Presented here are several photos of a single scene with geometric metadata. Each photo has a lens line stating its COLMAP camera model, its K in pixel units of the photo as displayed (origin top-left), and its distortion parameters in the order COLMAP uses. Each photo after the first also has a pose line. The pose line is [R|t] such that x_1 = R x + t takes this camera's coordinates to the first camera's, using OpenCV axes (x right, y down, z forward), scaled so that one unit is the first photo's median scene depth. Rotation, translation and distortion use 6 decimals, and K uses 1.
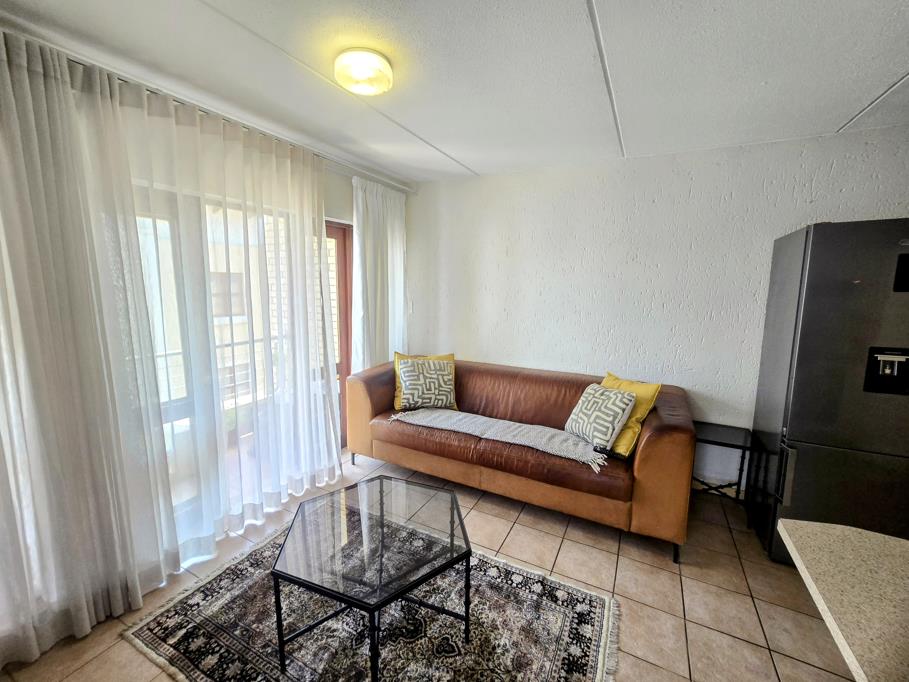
lens RADIAL K [[374.5, 0, 451.7], [0, 374.5, 339.9], [0, 0, 1]] dist [-0.003614, -0.000139]
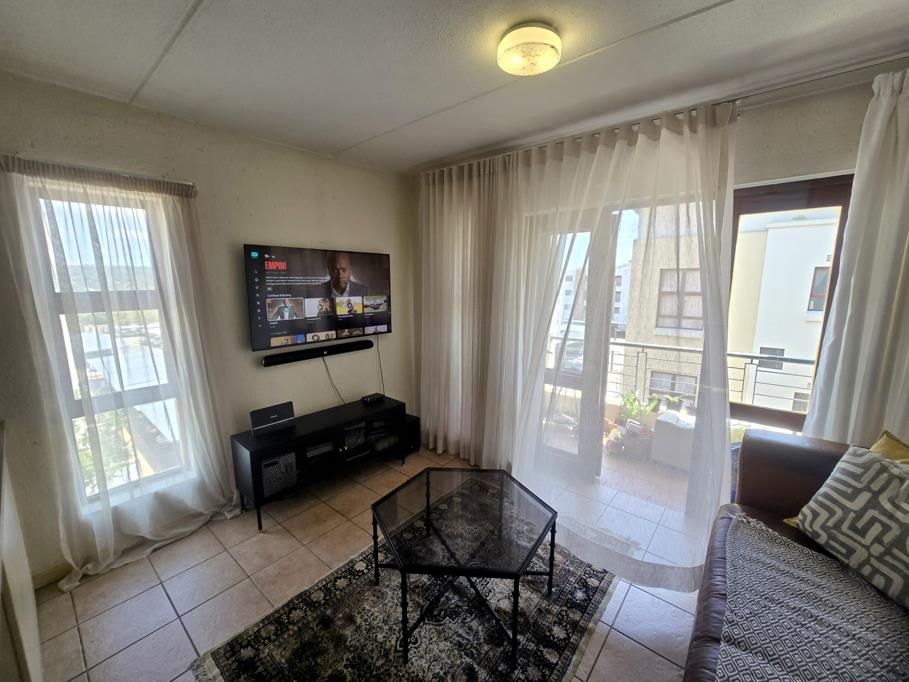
lens RADIAL K [[371.9, 0, 454.5], [0, 371.9, 341.0], [0, 0, 1]] dist [0.001182, 0.000350]
pose [[-0.219071, 0.144629, -0.964930, 0.535906], [-0.144946, 0.973156, 0.178769, -0.110970], [0.964883, 0.179026, -0.192227, 0.769270]]
